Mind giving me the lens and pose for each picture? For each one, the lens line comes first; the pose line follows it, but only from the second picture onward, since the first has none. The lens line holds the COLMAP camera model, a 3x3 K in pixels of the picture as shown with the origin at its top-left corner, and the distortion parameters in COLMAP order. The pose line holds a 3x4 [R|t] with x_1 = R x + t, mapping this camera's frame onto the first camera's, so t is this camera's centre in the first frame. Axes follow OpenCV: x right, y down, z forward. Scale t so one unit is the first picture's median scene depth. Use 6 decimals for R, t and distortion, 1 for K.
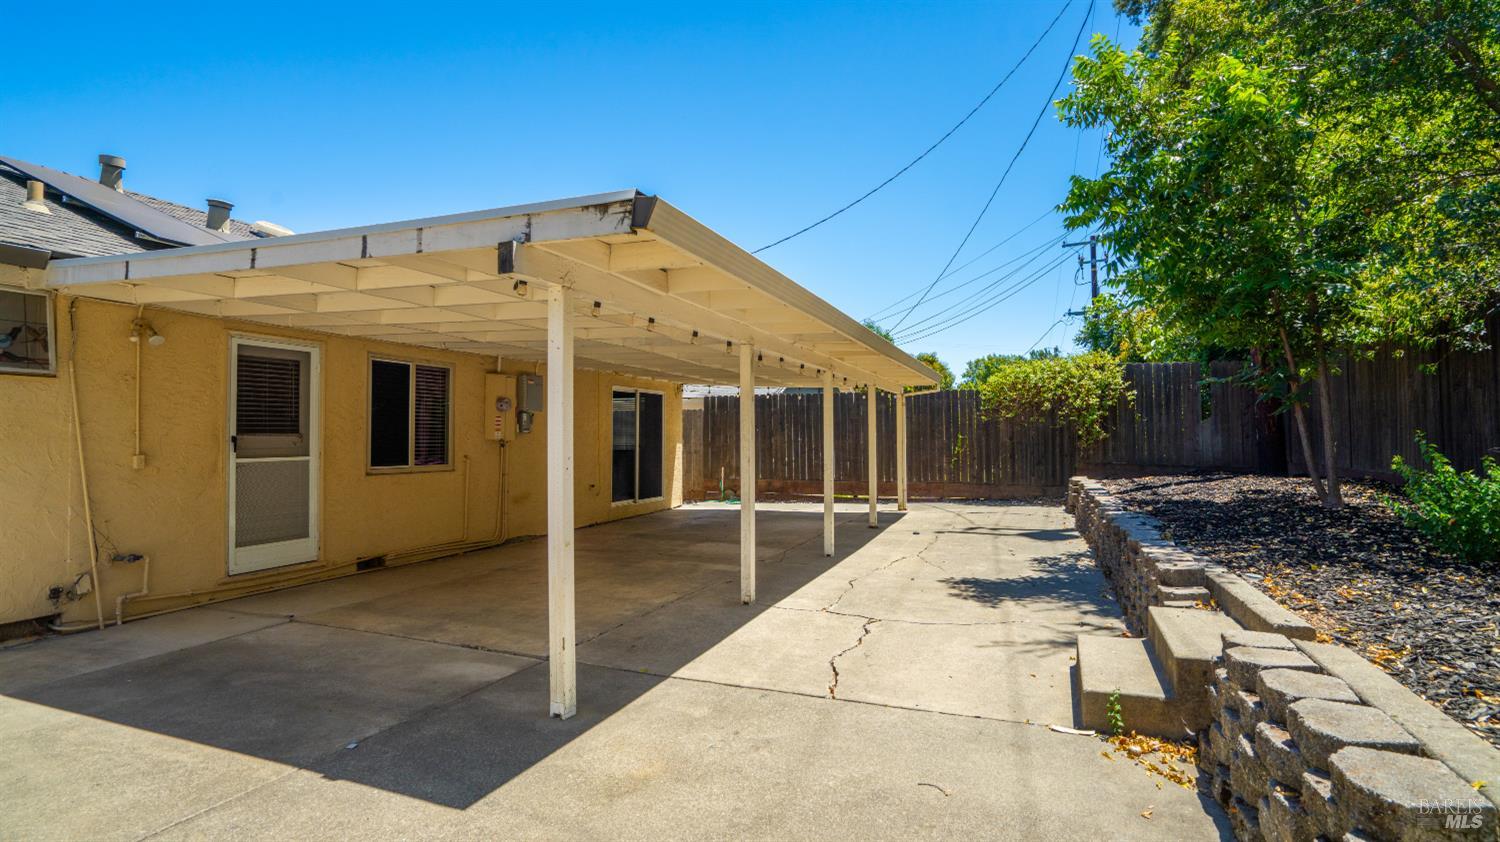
lens RADIAL K [[699.4, 0, 752.3], [0, 699.4, 421.9], [0, 0, 1]] dist [-0.061817, 0.025271]
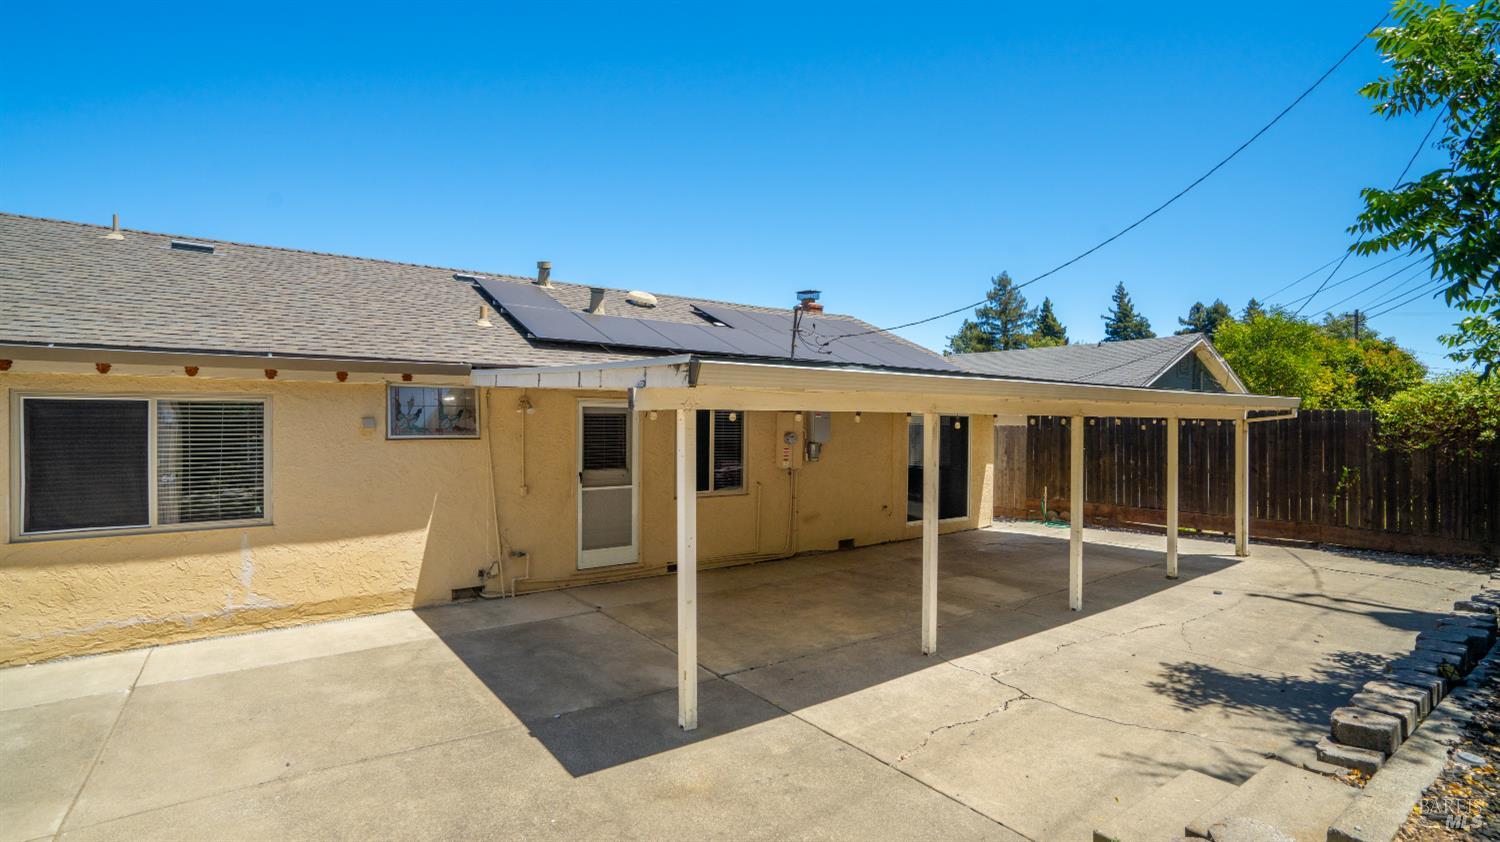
lens RADIAL K [[699.4, 0, 752.3], [0, 699.4, 421.9], [0, 0, 1]] dist [-0.061817, 0.025271]
pose [[0.845916, 0.009692, -0.533228, 0.272501], [0.001378, 0.999792, 0.020360, -0.098208], [0.533314, -0.017958, 0.845727, -0.030652]]
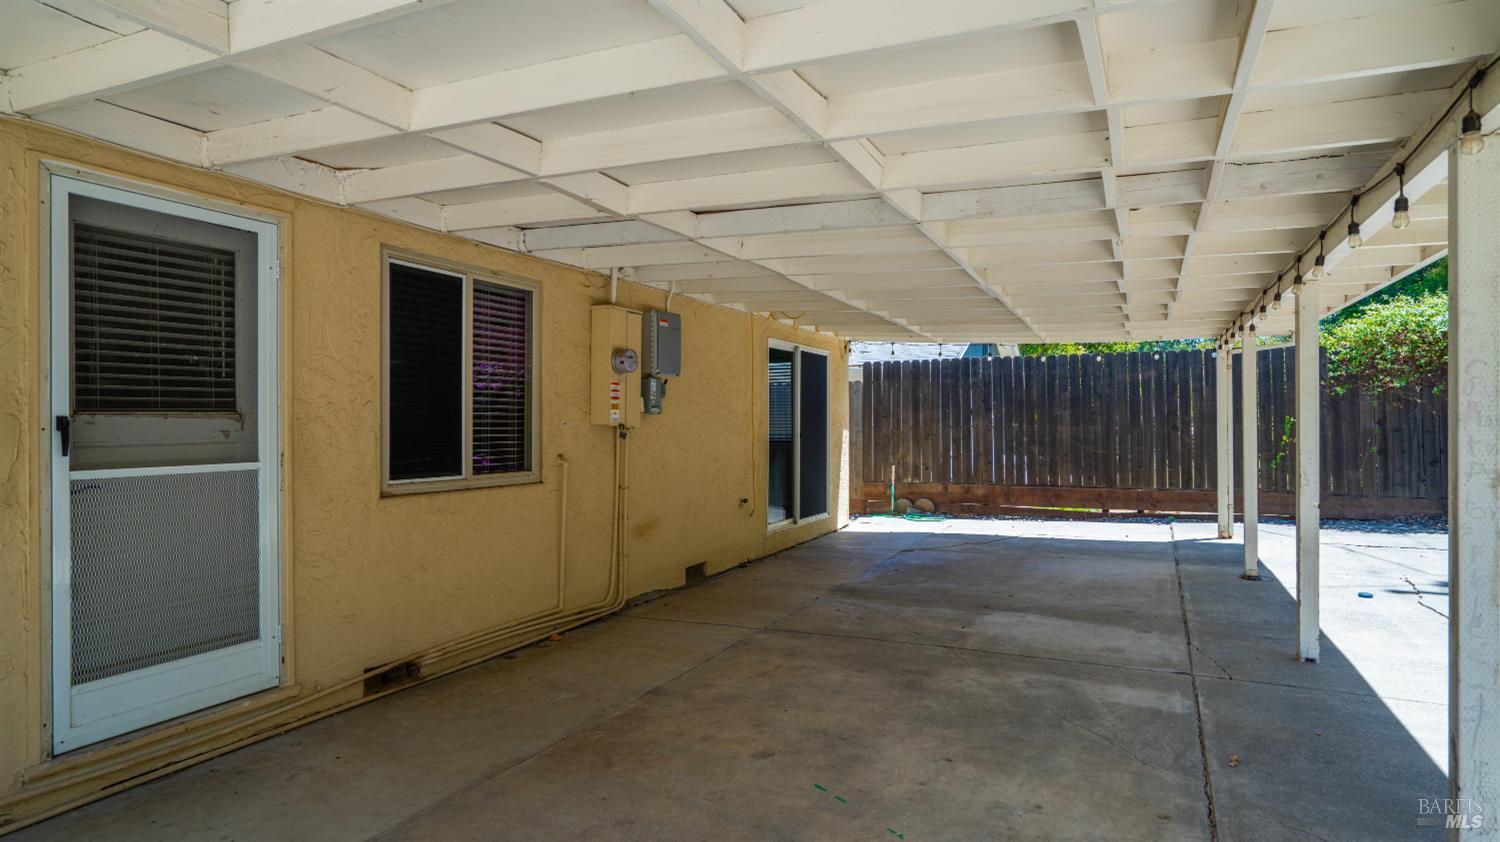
lens RADIAL K [[800.4, 0, 750.0], [0, 800.4, 421.0], [0, 0, 1]] dist [-0.049341, 0.034561]
pose [[0.996736, -0.001394, -0.080724, -0.268111], [0.003002, 0.999799, 0.019812, 0.013210], [0.080680, -0.019990, 0.996540, 0.485172]]
